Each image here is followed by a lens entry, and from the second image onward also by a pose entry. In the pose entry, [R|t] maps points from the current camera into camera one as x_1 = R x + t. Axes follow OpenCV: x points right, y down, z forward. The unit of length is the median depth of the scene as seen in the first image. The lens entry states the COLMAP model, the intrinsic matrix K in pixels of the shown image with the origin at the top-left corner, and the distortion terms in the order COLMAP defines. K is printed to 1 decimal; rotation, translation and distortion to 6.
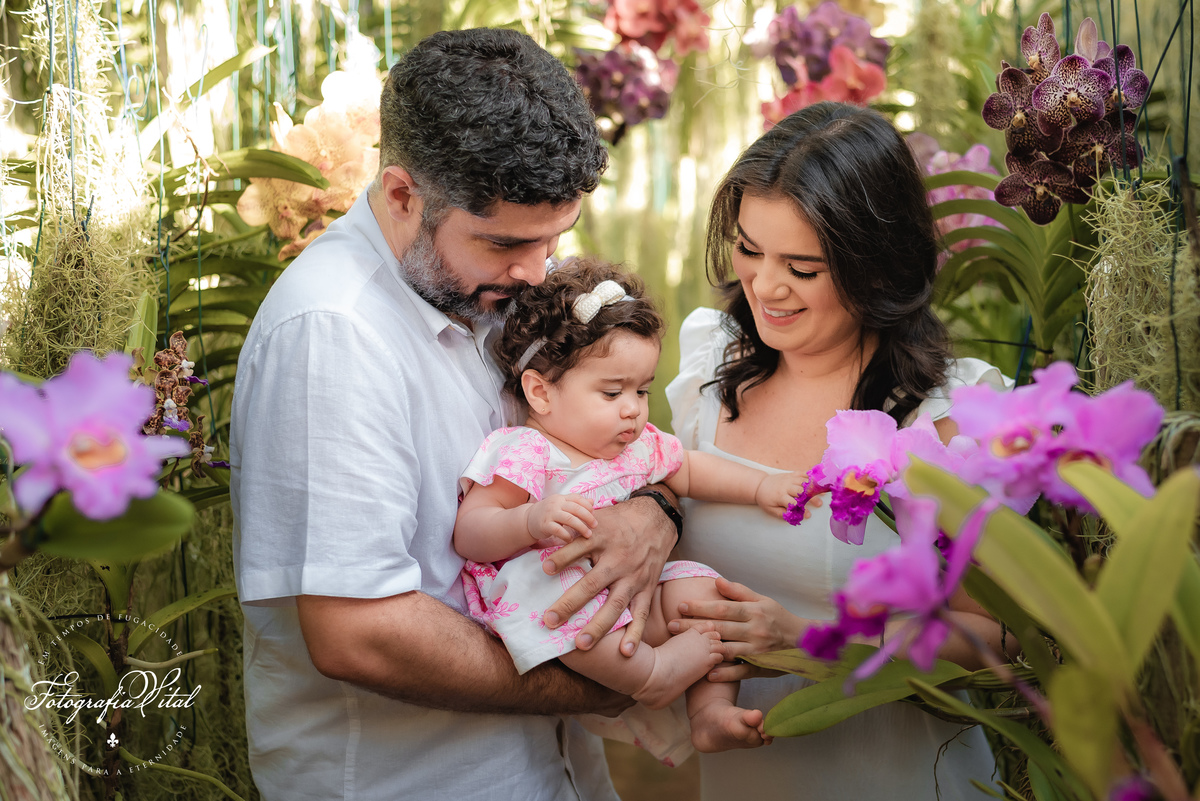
lens RADIAL K [[1964.7, 0, 600.5], [0, 1964.7, 377.8], [0, 0, 1]] dist [0.008015, 6.692511]
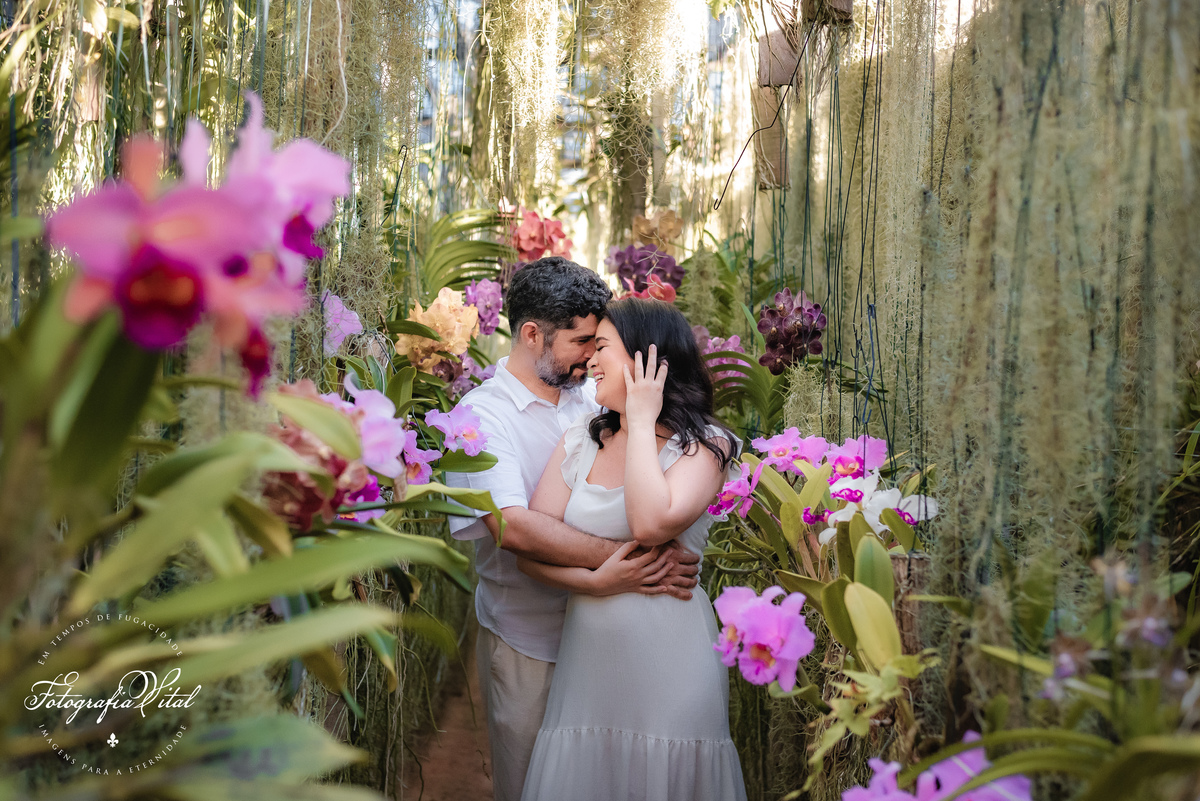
lens RADIAL K [[1964.7, 0, 600.5], [0, 1964.7, 377.8], [0, 0, 1]] dist [0.008015, 6.692511]
pose [[0.985046, 0.046848, 0.165801, -0.308592], [-0.033650, 0.996102, -0.081536, 0.101558], [-0.168974, 0.074738, 0.982783, -1.020800]]
